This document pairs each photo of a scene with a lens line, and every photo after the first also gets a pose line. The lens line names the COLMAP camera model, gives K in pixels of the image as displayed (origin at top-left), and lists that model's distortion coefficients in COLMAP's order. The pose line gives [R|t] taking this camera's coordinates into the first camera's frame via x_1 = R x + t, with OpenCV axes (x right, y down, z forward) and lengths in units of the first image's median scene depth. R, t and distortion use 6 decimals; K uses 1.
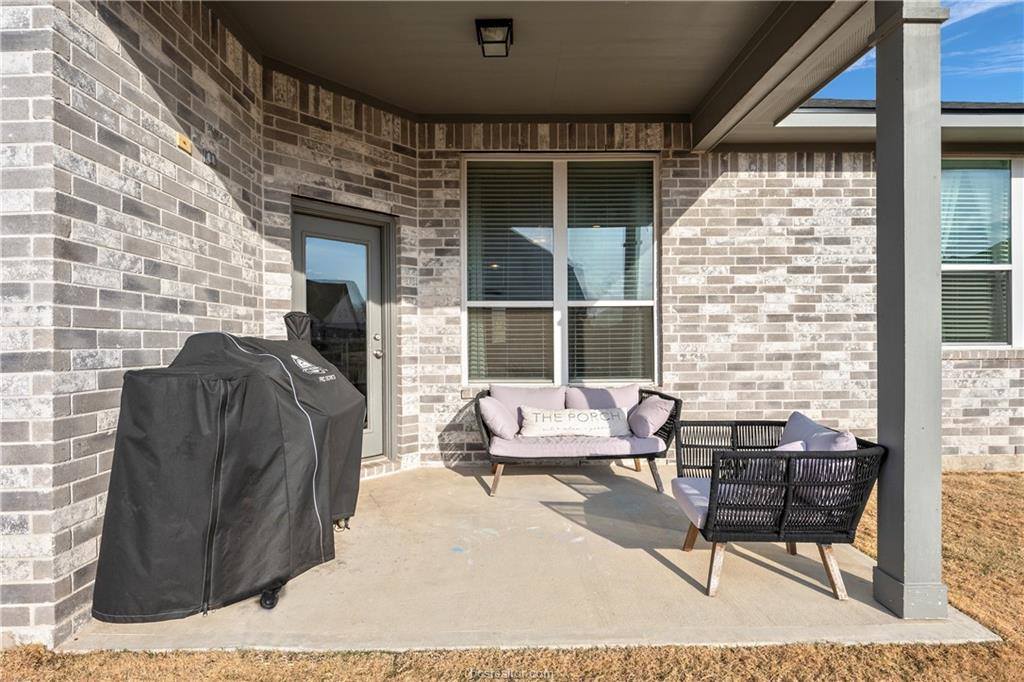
lens RADIAL K [[506.7, 0, 511.3], [0, 506.7, 342.4], [0, 0, 1]] dist [-0.004921, -0.000236]
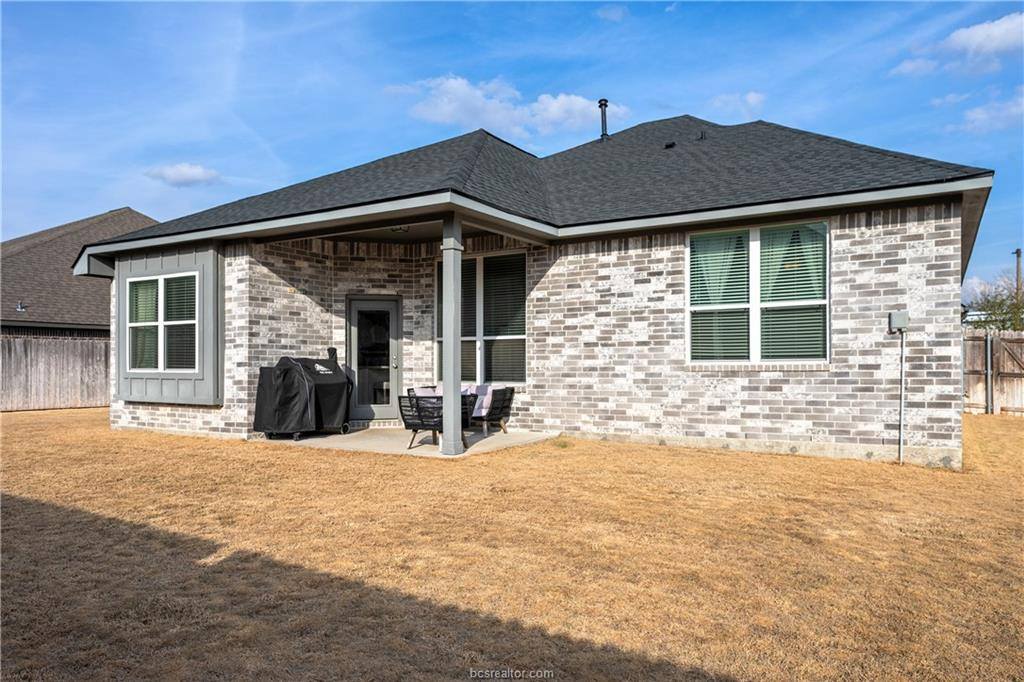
lens RADIAL K [[703.6, 0, 512.1], [0, 703.6, 346.8], [0, 0, 1]] dist [-0.010549, -0.001042]
pose [[0.852203, -0.011356, -0.523089, 1.489912], [-0.001852, 0.999693, -0.024720, 0.013844], [0.523209, 0.022035, 0.851920, -1.033710]]
